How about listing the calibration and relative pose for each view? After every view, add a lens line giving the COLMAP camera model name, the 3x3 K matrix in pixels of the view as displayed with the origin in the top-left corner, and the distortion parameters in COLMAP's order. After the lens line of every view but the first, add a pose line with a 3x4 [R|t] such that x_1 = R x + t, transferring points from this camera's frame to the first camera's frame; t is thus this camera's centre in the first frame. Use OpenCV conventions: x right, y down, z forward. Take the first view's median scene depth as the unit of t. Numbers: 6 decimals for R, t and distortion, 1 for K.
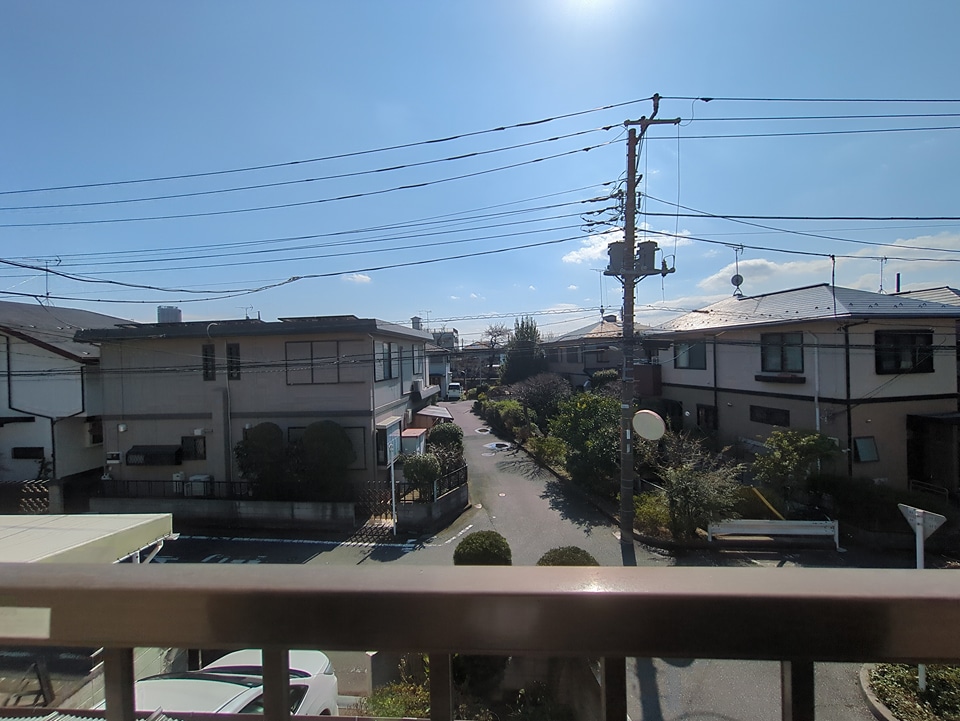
lens RADIAL K [[375.8, 0, 482.3], [0, 375.8, 357.9], [0, 0, 1]] dist [0.000014, 0.000147]
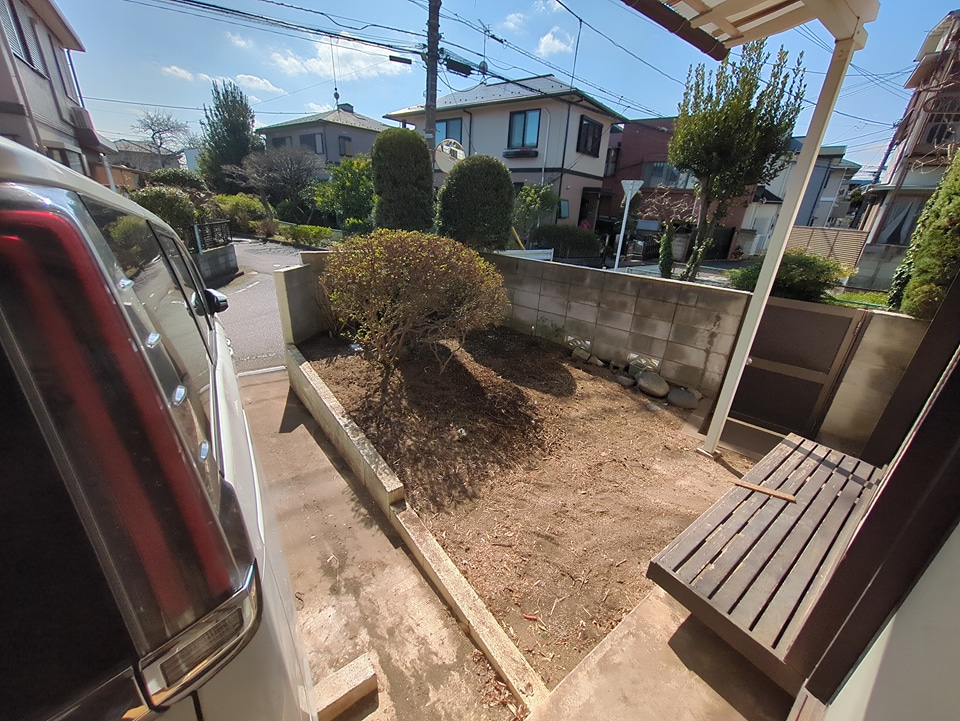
lens RADIAL K [[375.8, 0, 482.3], [0, 375.8, 357.9], [0, 0, 1]] dist [0.000014, 0.000147]
pose [[0.751794, -0.186302, 0.632533, -0.206735], [-0.070373, 0.931110, 0.357885, 0.256198], [-0.655632, -0.313569, 0.686892, 0.038511]]
